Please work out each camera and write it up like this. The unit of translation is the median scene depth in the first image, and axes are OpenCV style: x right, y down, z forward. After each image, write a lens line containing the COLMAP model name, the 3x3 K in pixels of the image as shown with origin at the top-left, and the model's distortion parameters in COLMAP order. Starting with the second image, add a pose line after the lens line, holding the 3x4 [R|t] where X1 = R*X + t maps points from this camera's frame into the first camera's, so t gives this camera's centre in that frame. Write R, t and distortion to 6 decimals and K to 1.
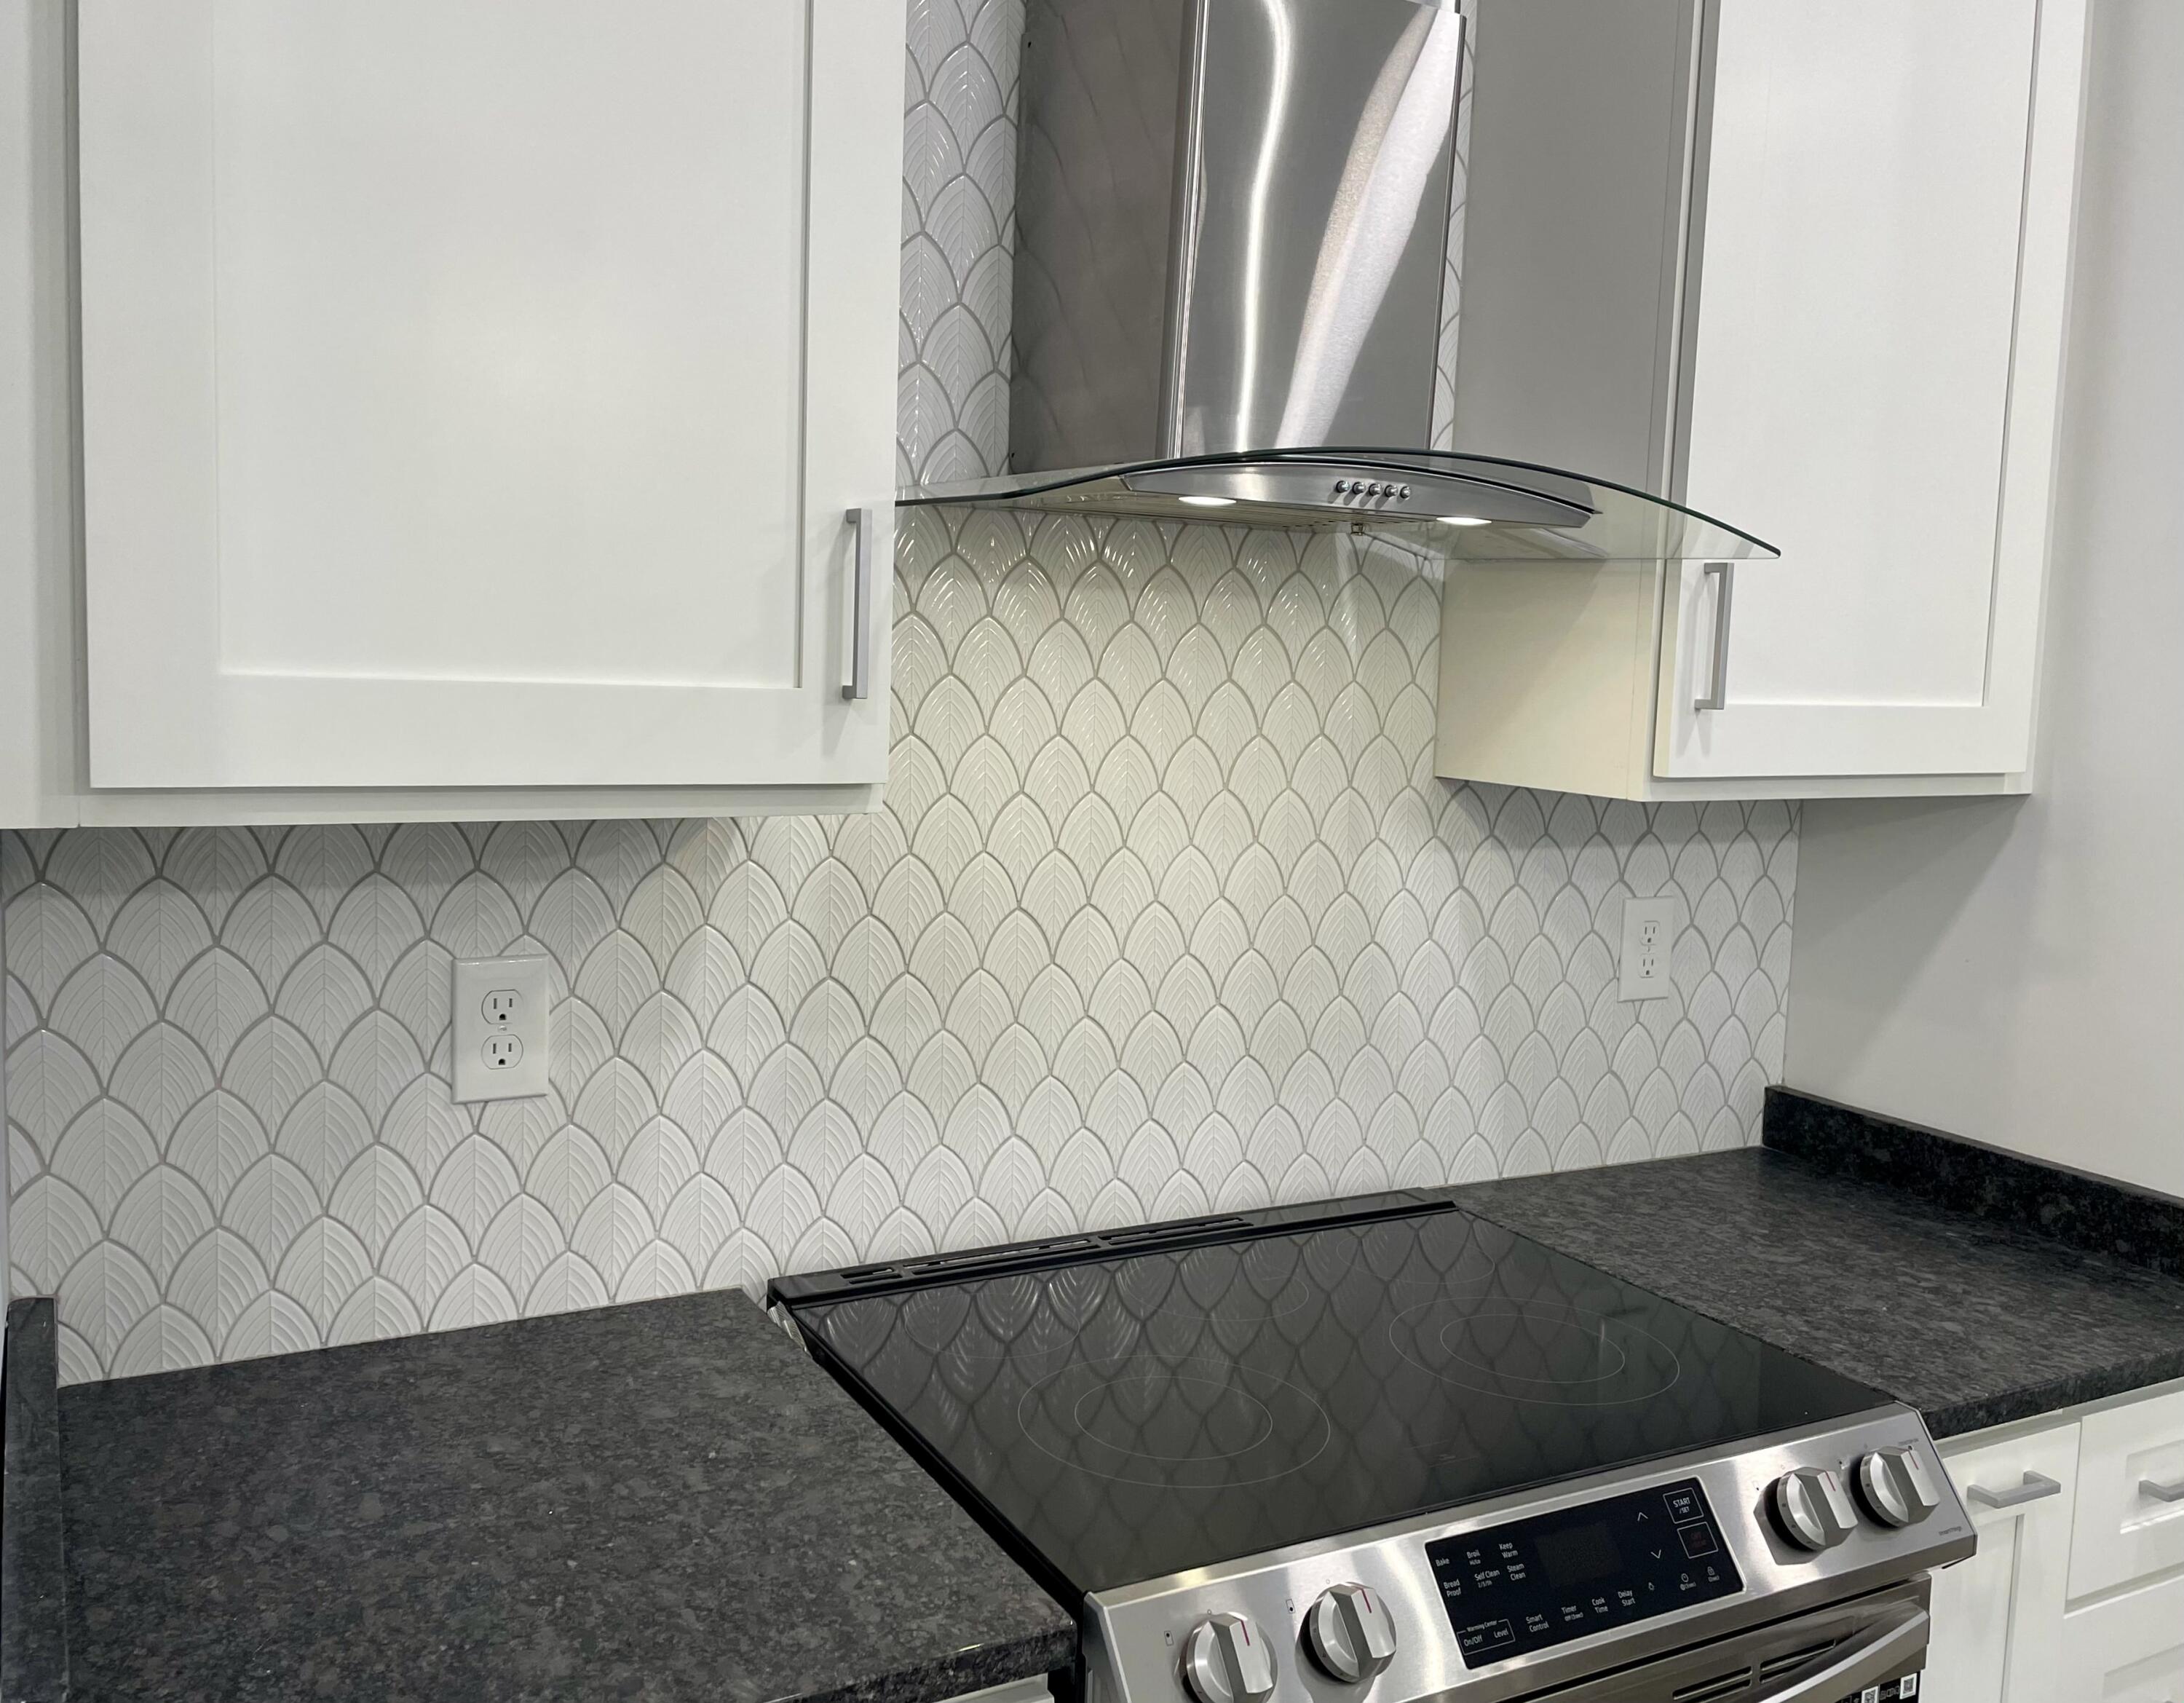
lens RADIAL K [[1882.3, 0, 1113.1], [0, 1882.3, 813.9], [0, 0, 1]] dist [0.057082, -0.029762]
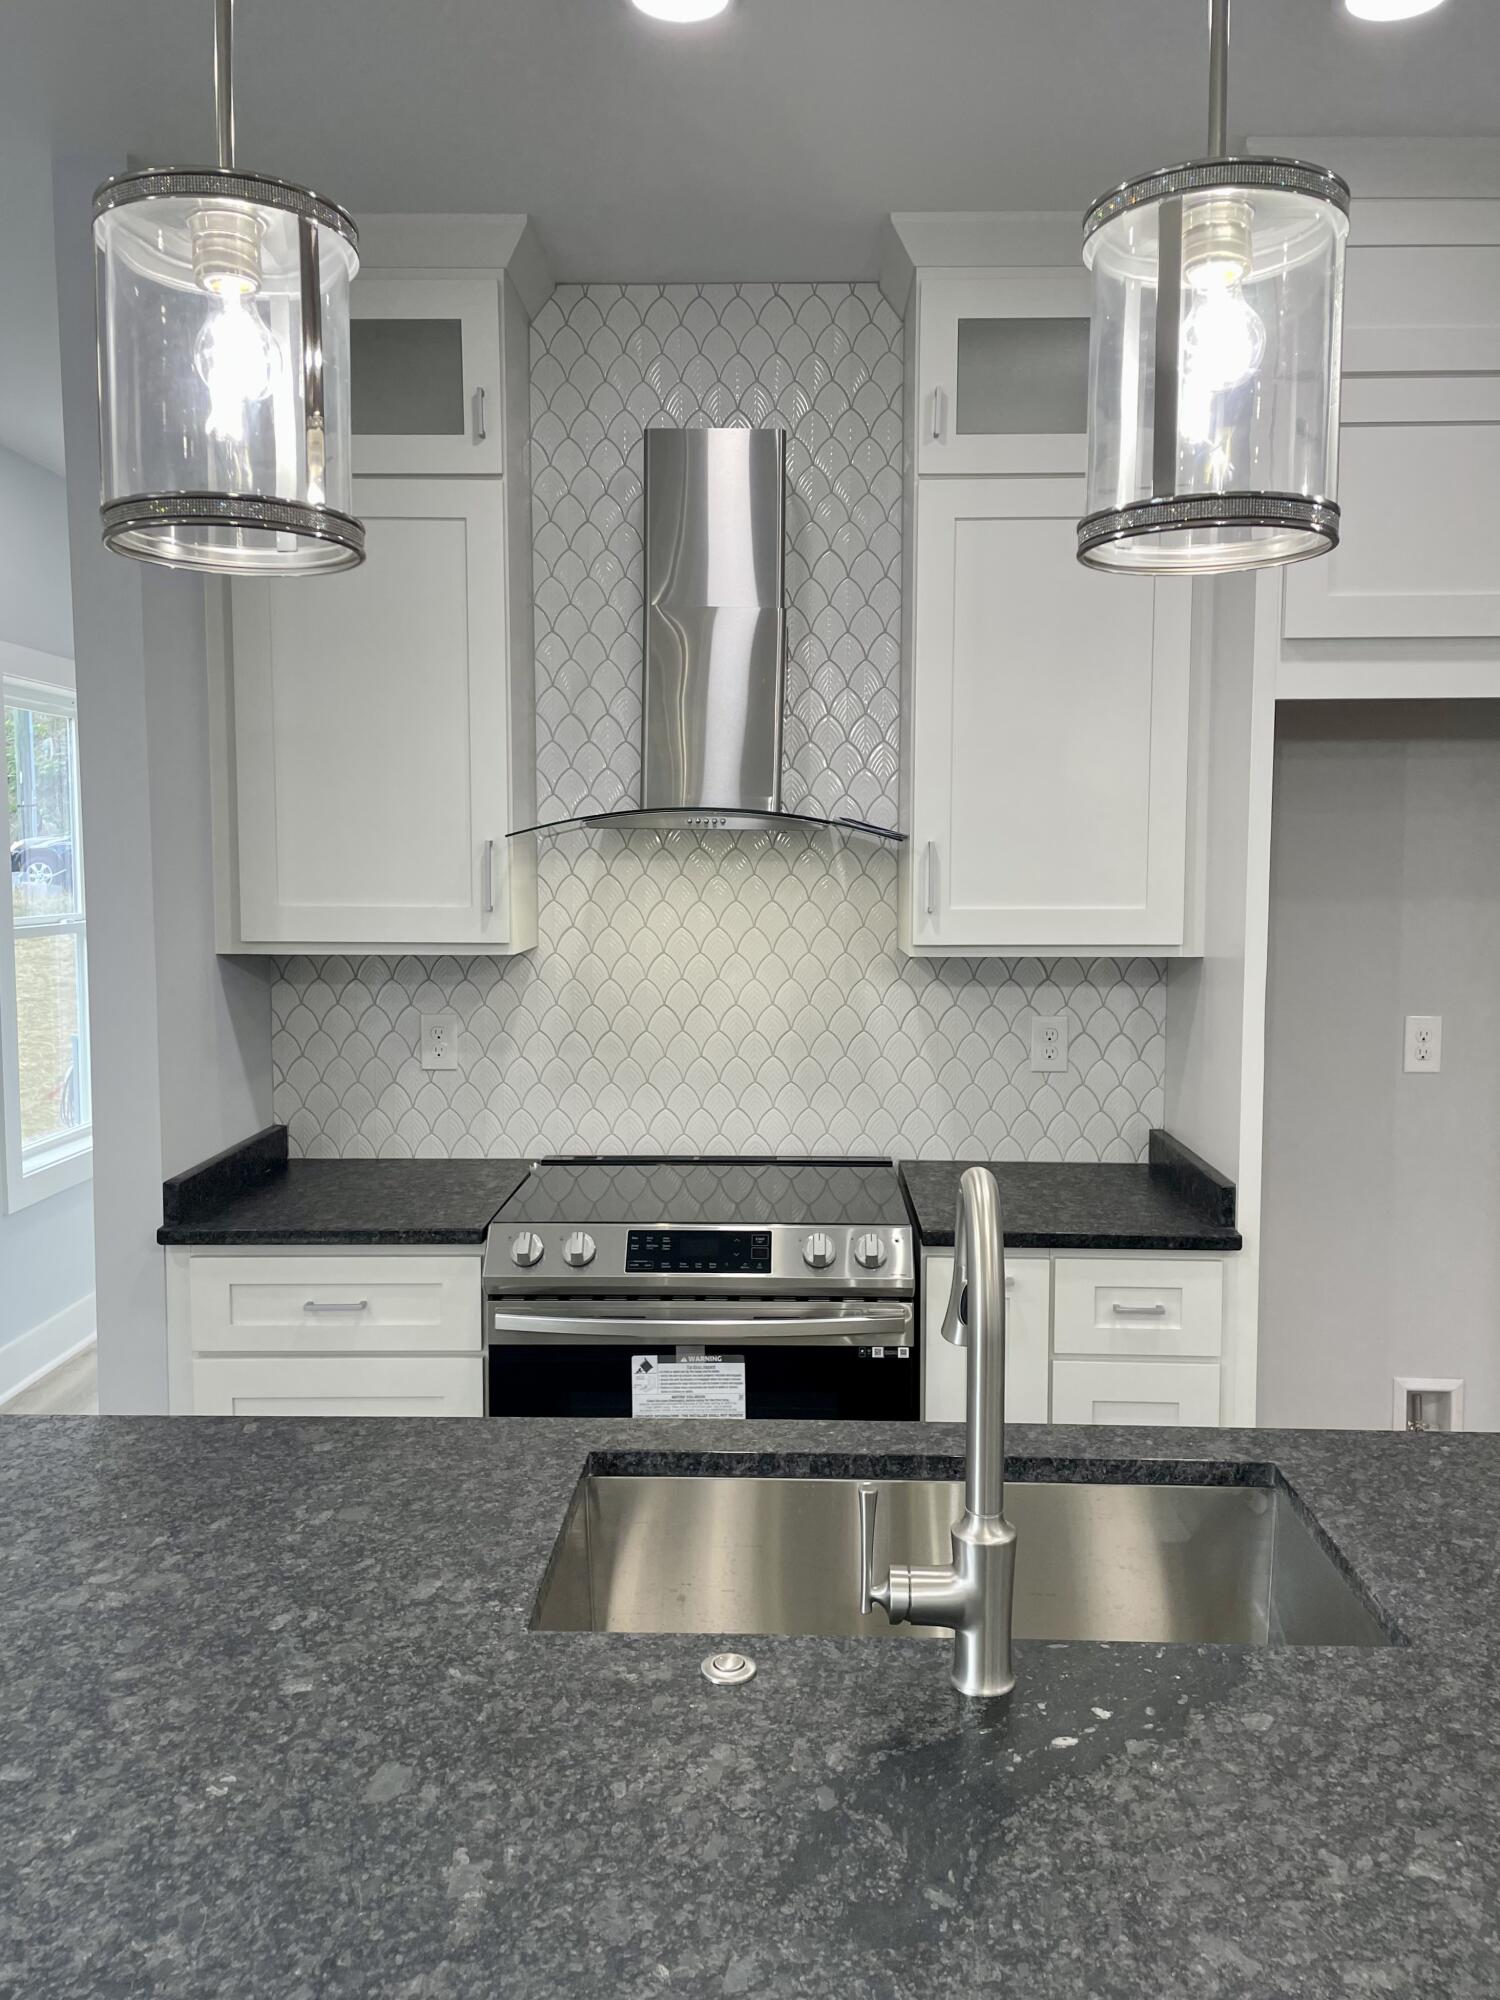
lens RADIAL K [[1556.9, 0, 757.9], [0, 1556.9, 974.6], [0, 0, 1]] dist [0.086553, -0.092938]
pose [[0.871648, 0.005883, -0.490097, 0.913056], [-0.018908, 0.999587, -0.021629, 0.050170], [0.489767, 0.028119, 0.871400, -0.529488]]
